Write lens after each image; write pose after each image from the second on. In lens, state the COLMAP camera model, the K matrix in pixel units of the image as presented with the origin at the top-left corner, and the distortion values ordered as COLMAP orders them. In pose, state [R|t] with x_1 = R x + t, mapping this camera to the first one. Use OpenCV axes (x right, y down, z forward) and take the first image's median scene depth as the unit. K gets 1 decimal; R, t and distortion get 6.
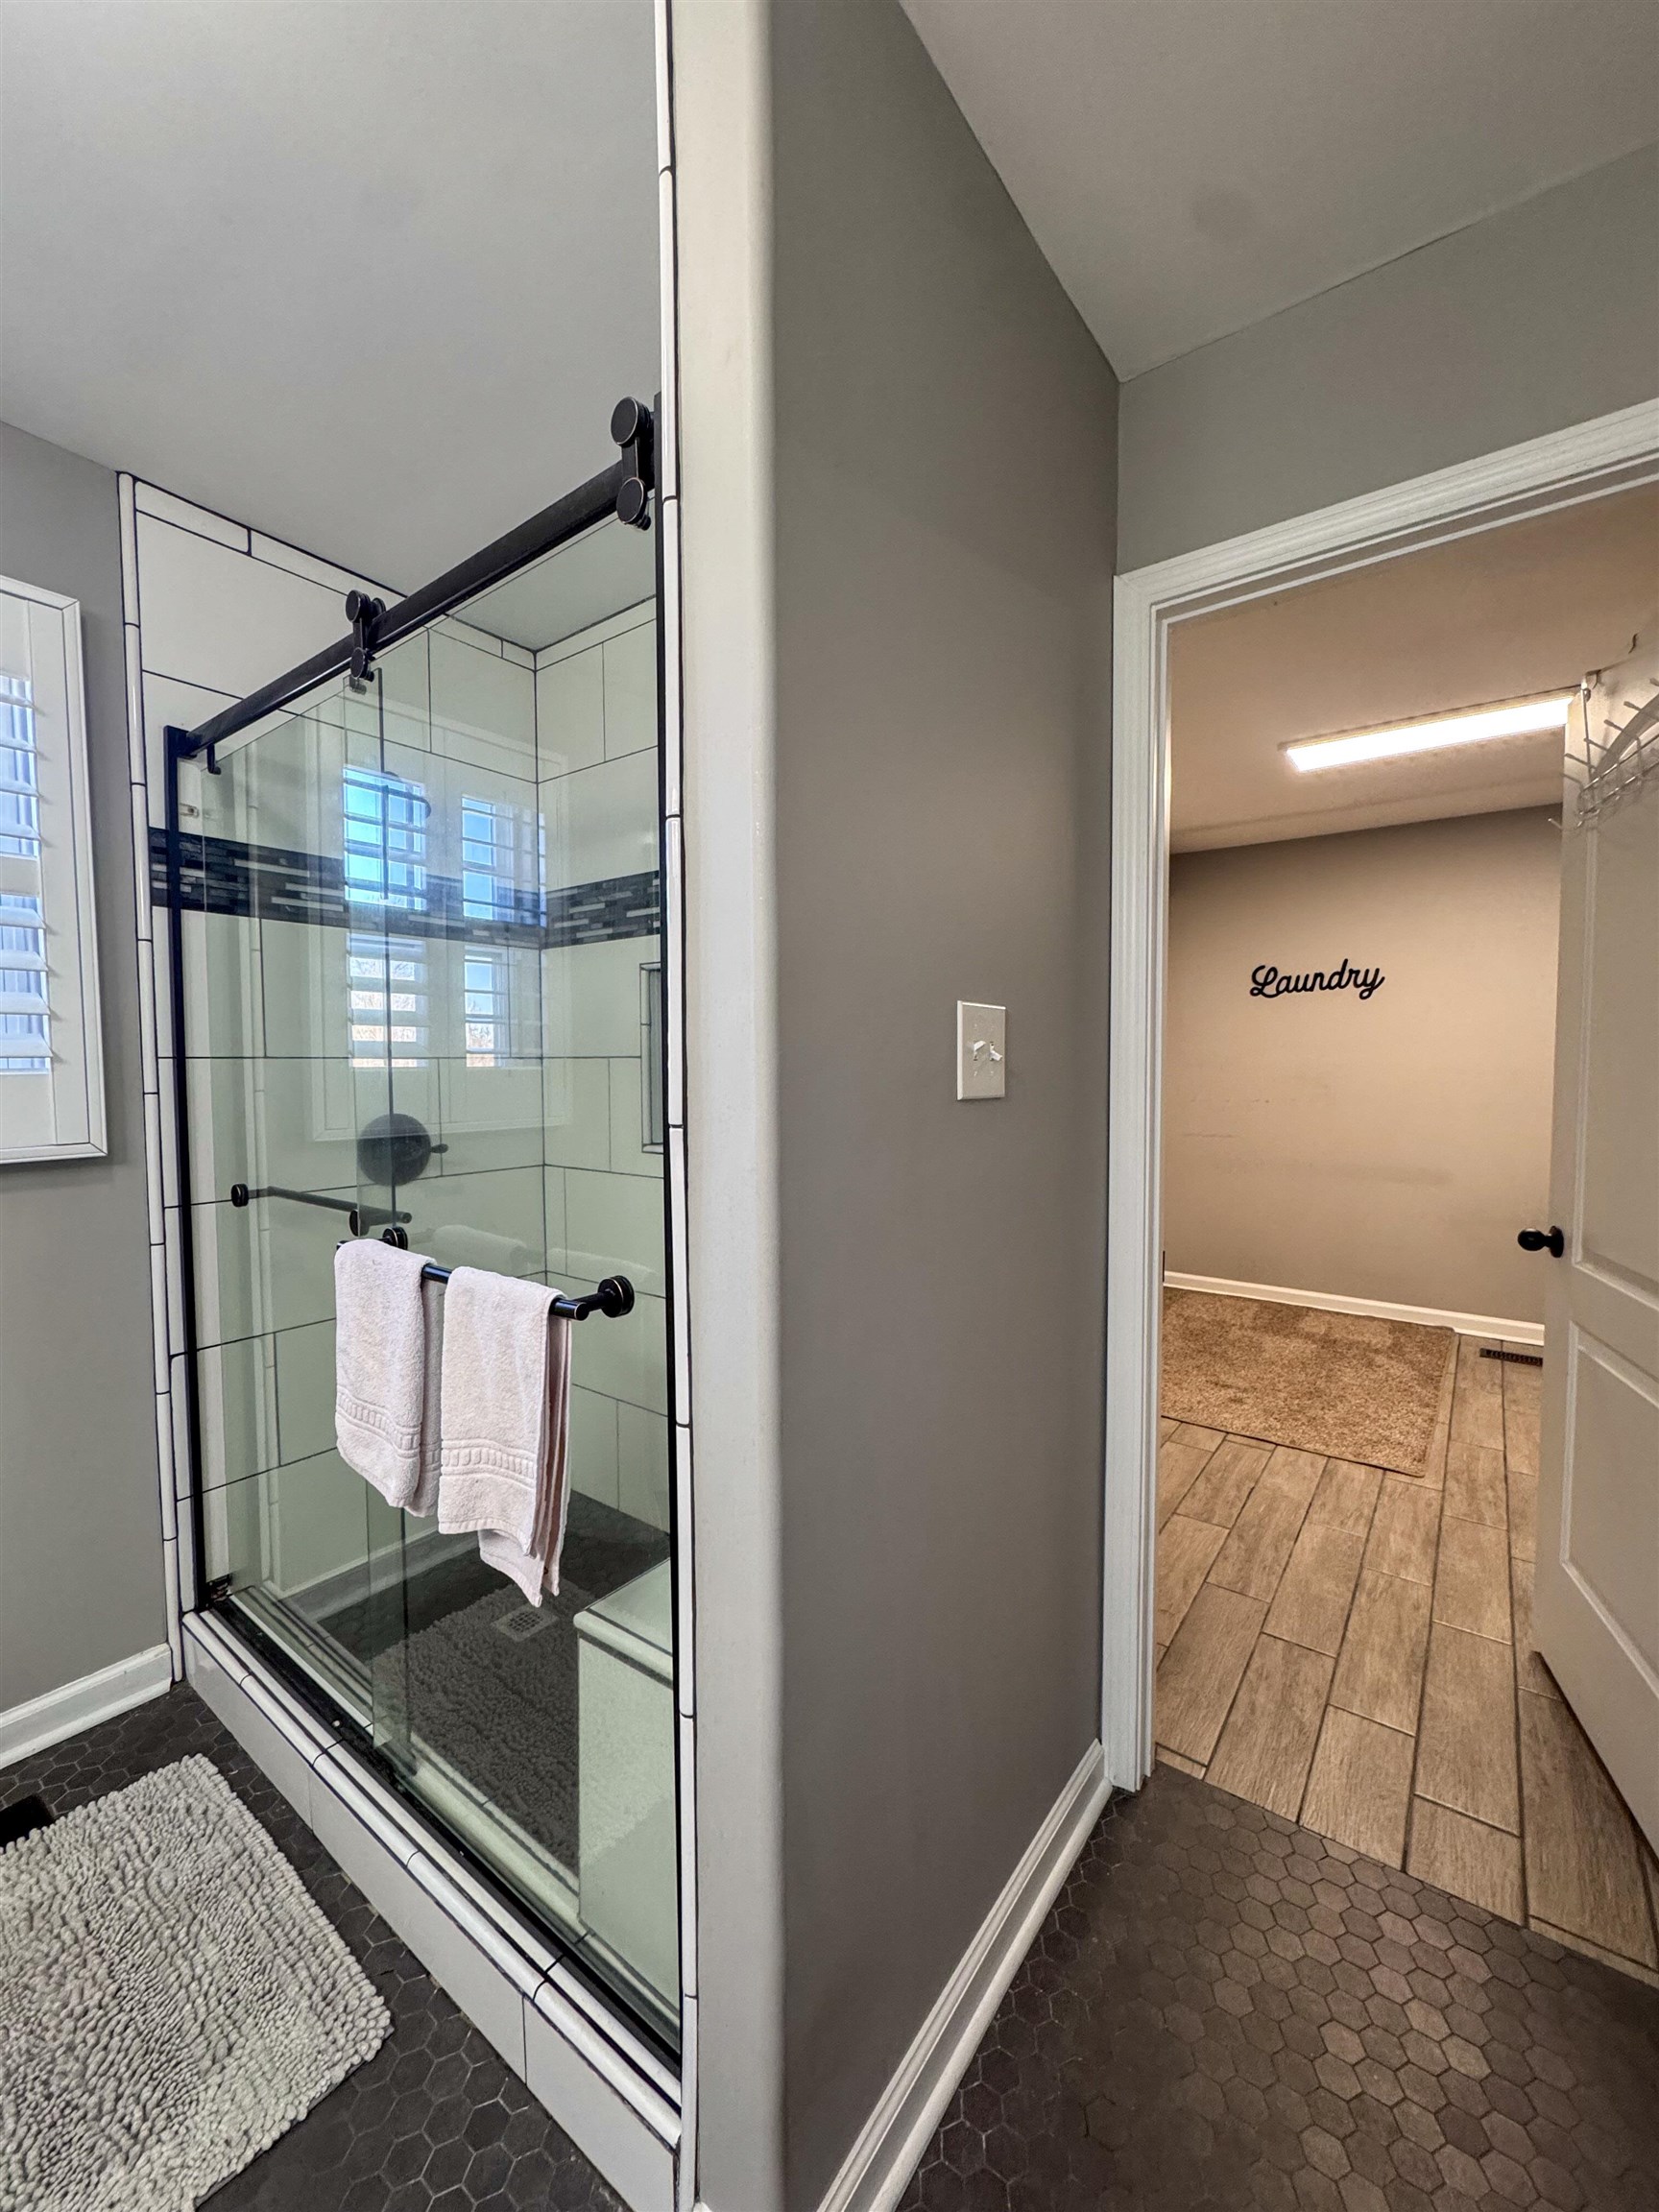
lens RADIAL K [[882.0, 0, 827.2], [0, 882.0, 1104.4], [0, 0, 1]] dist [-0.003320, -0.000278]
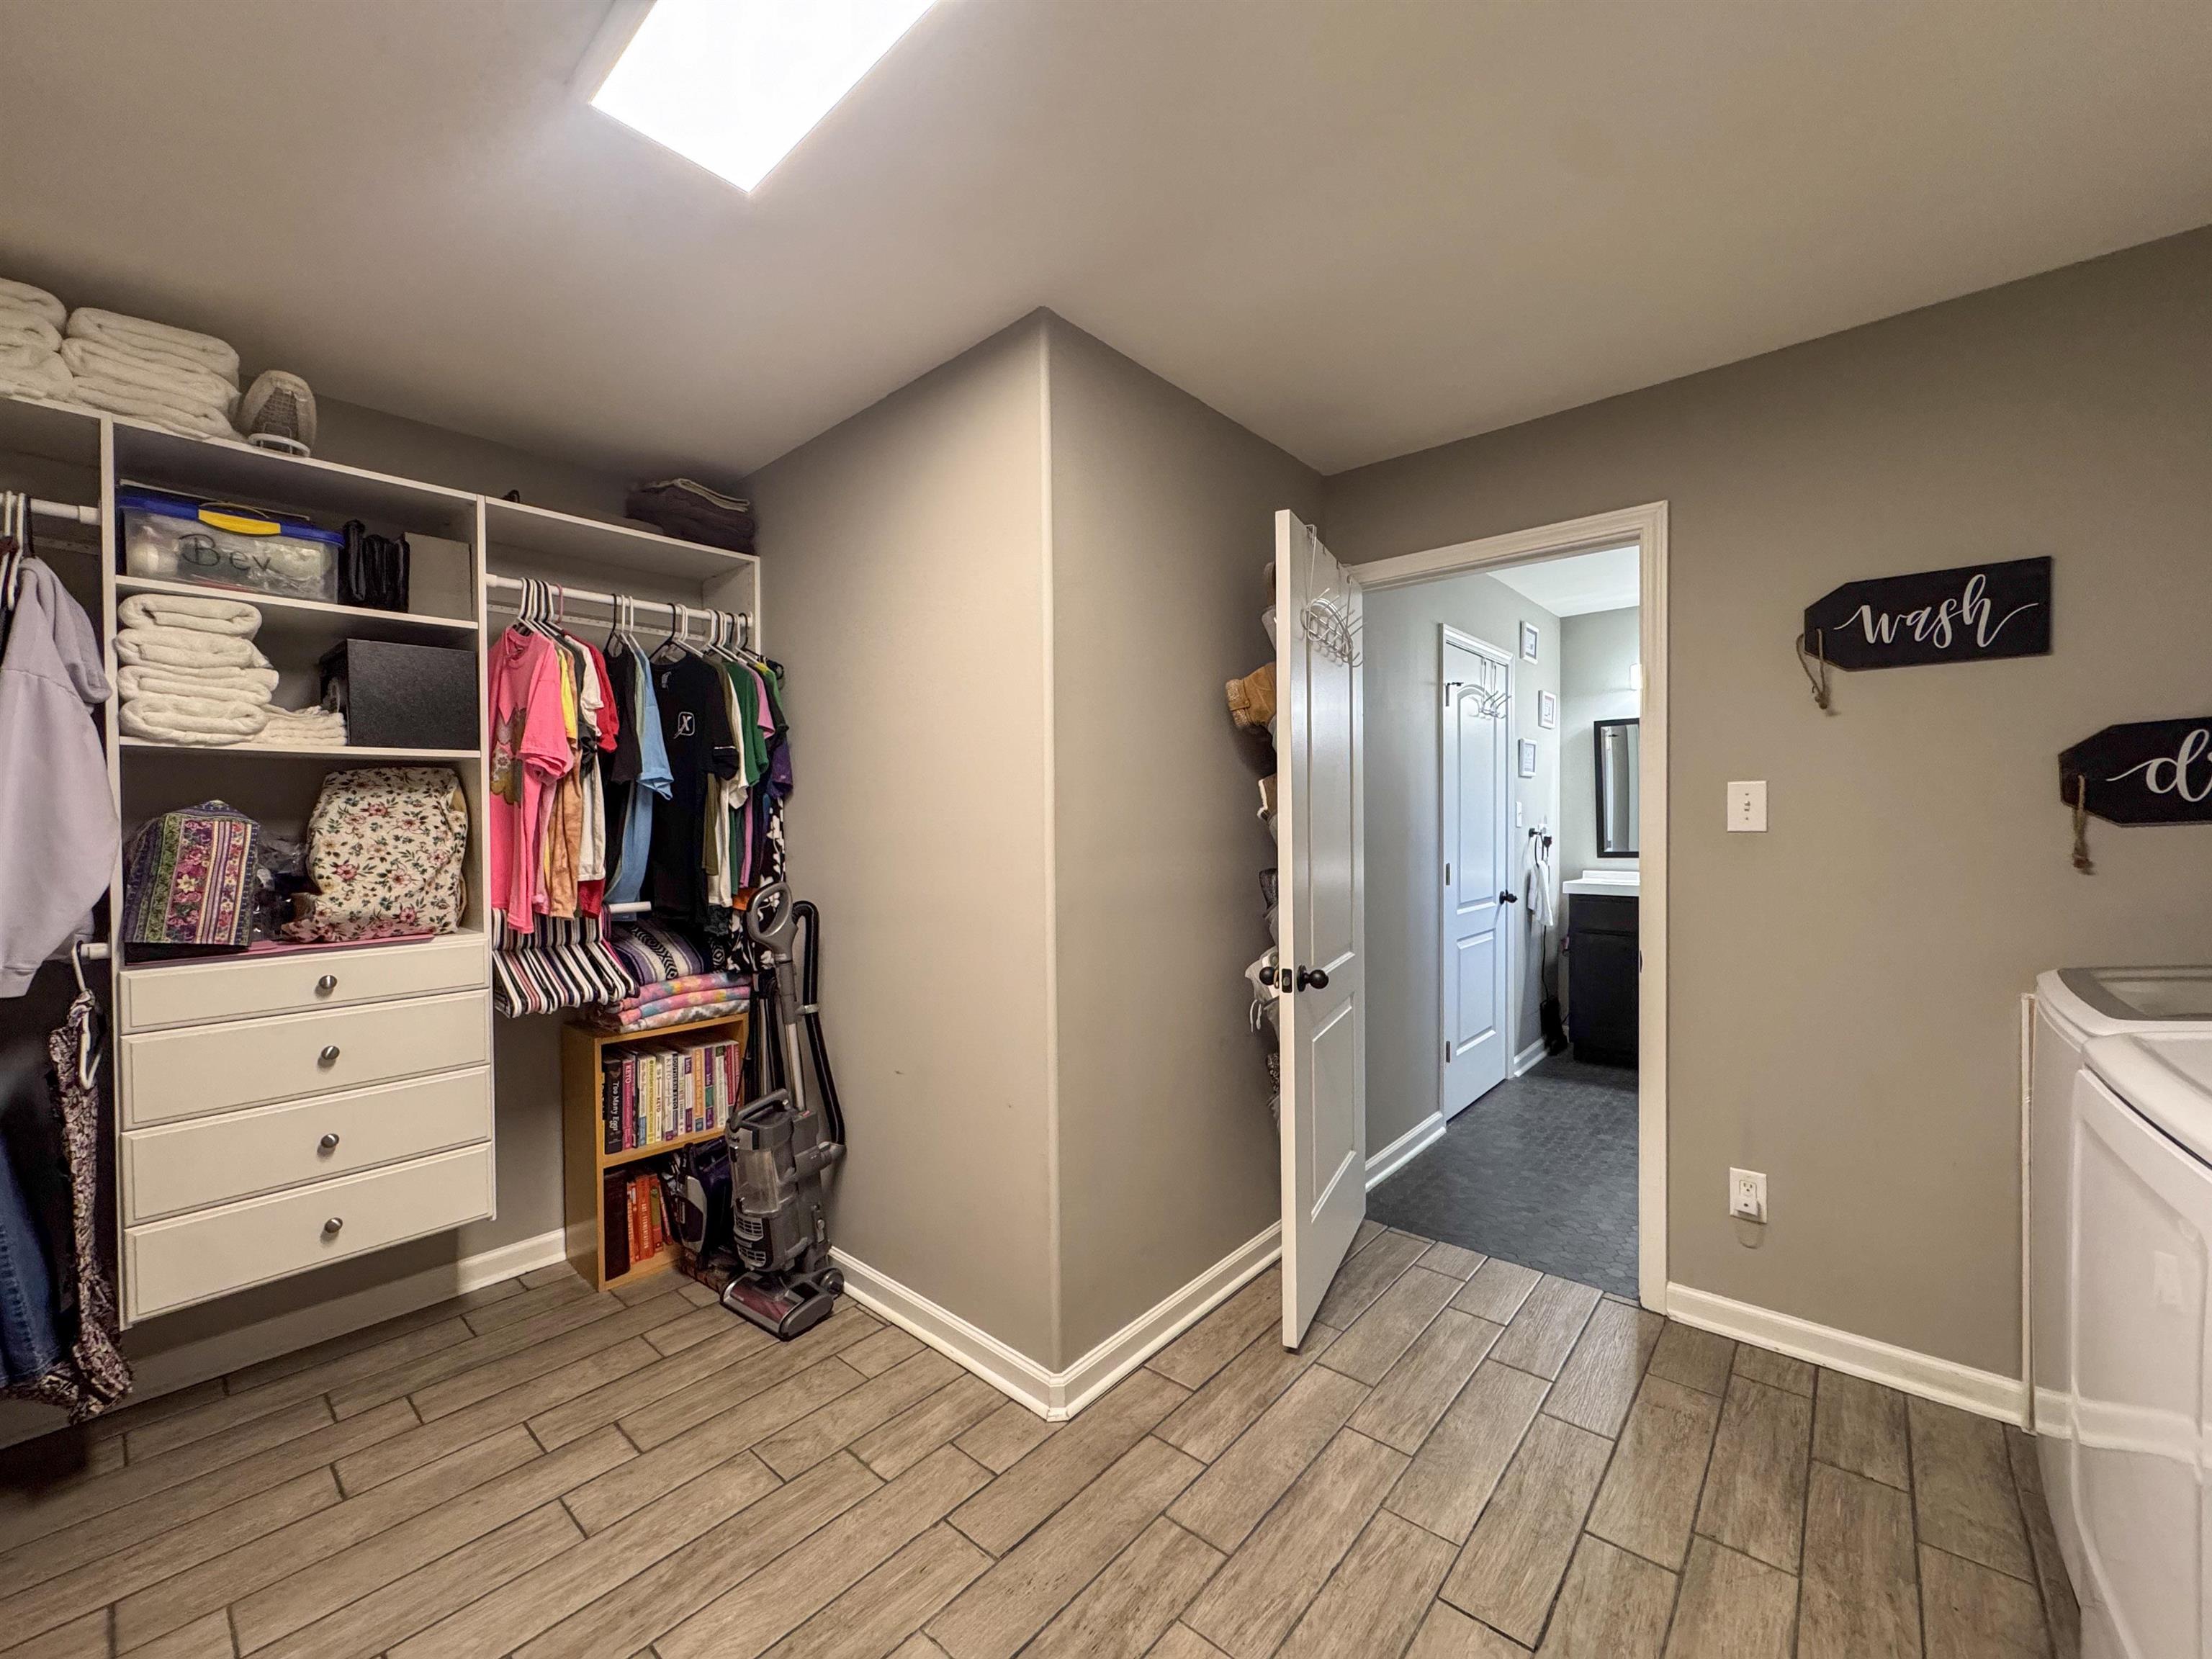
lens RADIAL K [[882.0, 0, 1110.0], [0, 882.0, 830.3], [0, 0, 1]] dist [-0.003320, -0.000278]
pose [[-0.997411, 0.014065, 0.070522, 0.427599], [0.018713, 0.997664, 0.065692, -0.048137], [-0.069433, 0.066842, -0.995345, 0.925814]]
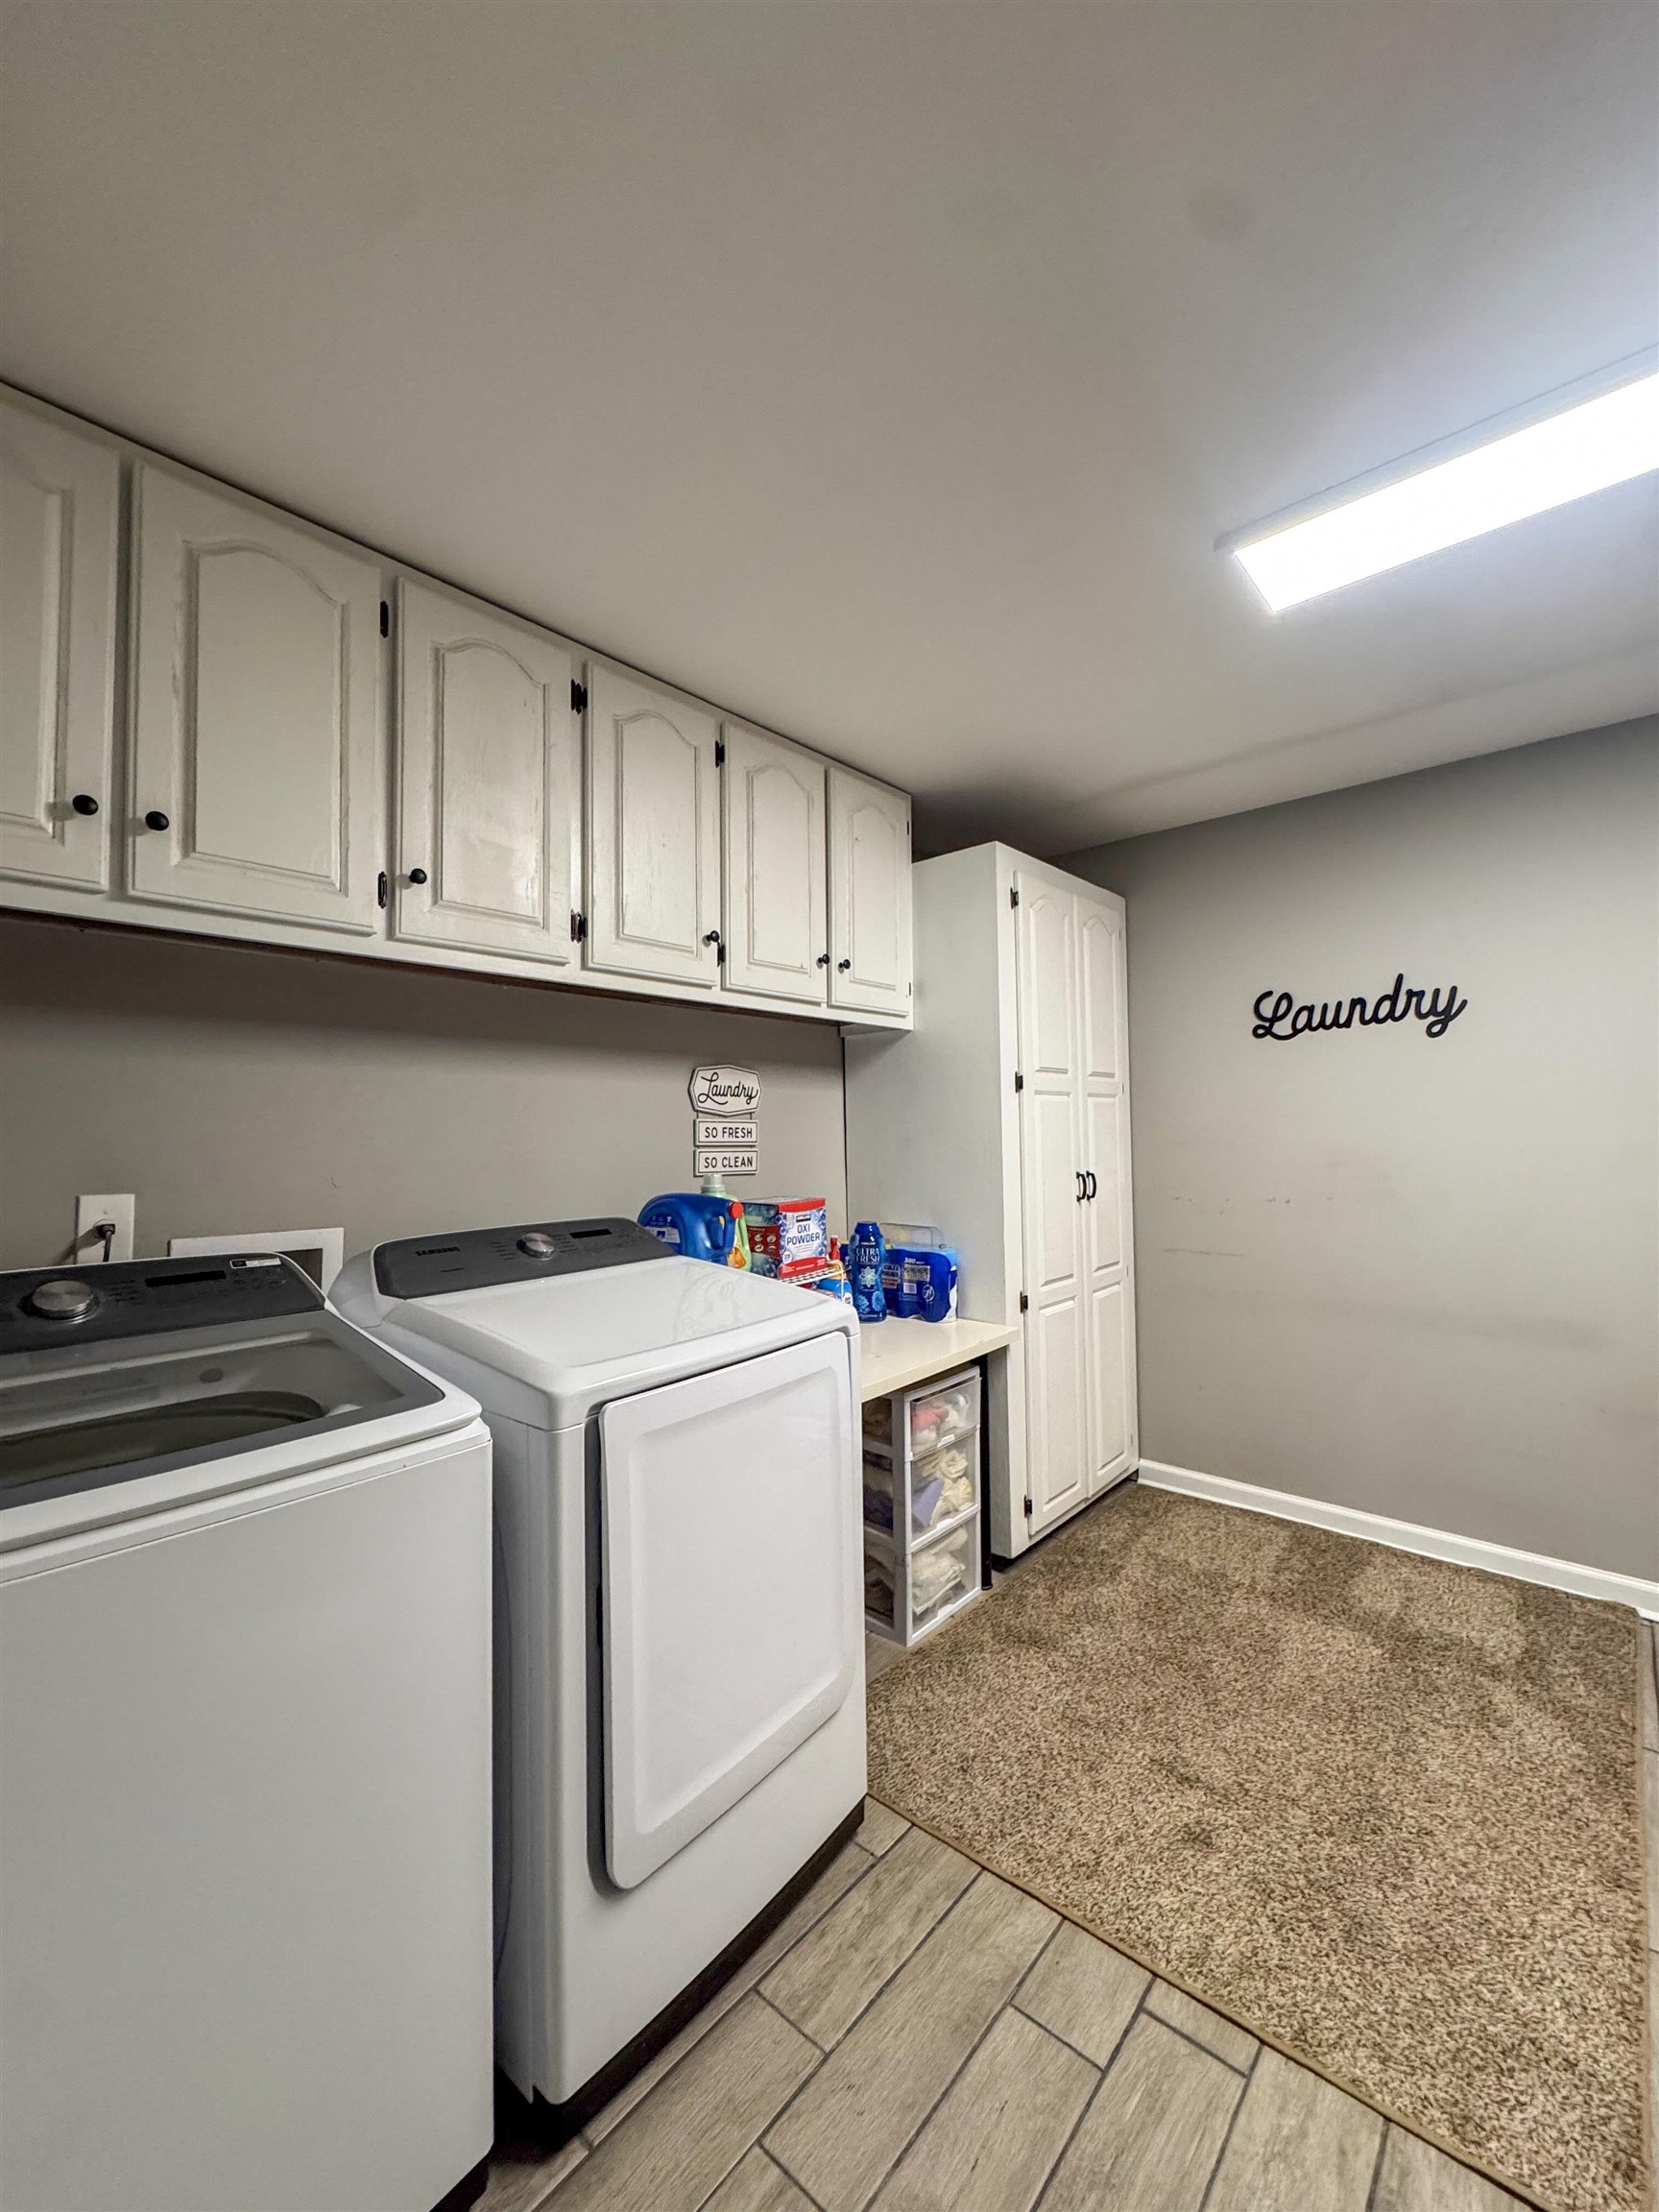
lens RADIAL K [[882.0, 0, 827.5], [0, 882.0, 1104.7], [0, 0, 1]] dist [-0.003320, -0.000278]
pose [[0.996909, -0.012564, -0.077557, 0.232866], [0.005792, 0.996197, -0.086932, -0.020986], [0.078354, 0.086214, 0.993191, 0.358184]]
